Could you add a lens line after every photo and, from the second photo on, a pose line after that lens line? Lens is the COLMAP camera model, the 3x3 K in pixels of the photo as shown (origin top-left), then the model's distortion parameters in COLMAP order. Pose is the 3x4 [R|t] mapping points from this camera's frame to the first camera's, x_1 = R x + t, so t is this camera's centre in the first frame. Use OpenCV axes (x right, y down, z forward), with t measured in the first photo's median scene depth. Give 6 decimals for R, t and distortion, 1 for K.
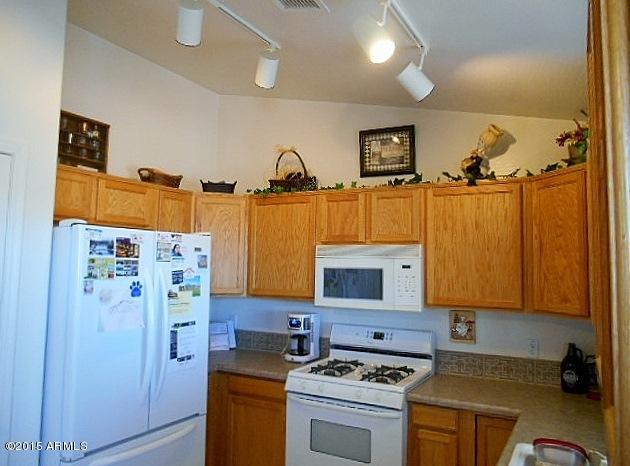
lens RADIAL K [[489.2, 0, 314.1], [0, 489.2, 232.3], [0, 0, 1]] dist [-0.036718, 0.014995]
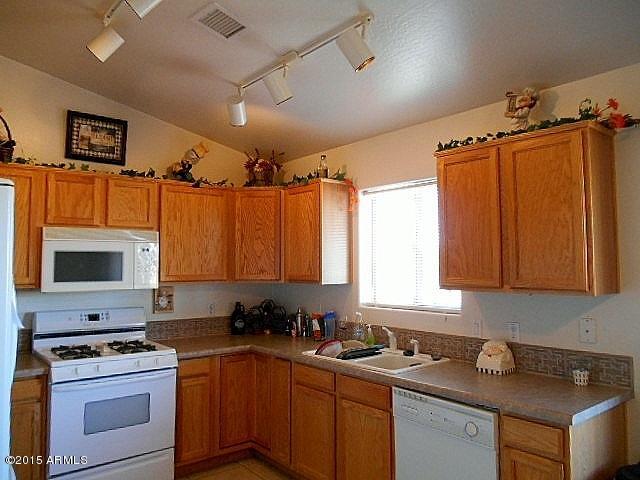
lens RADIAL K [[497.0, 0, 319.5], [0, 497.0, 238.4], [0, 0, 1]] dist [-0.036718, 0.014995]
pose [[0.359573, 0.027993, 0.932697, -0.701039], [-0.055308, 0.998432, -0.008643, 0.029556], [-0.931477, -0.048478, 0.360557, 0.196499]]
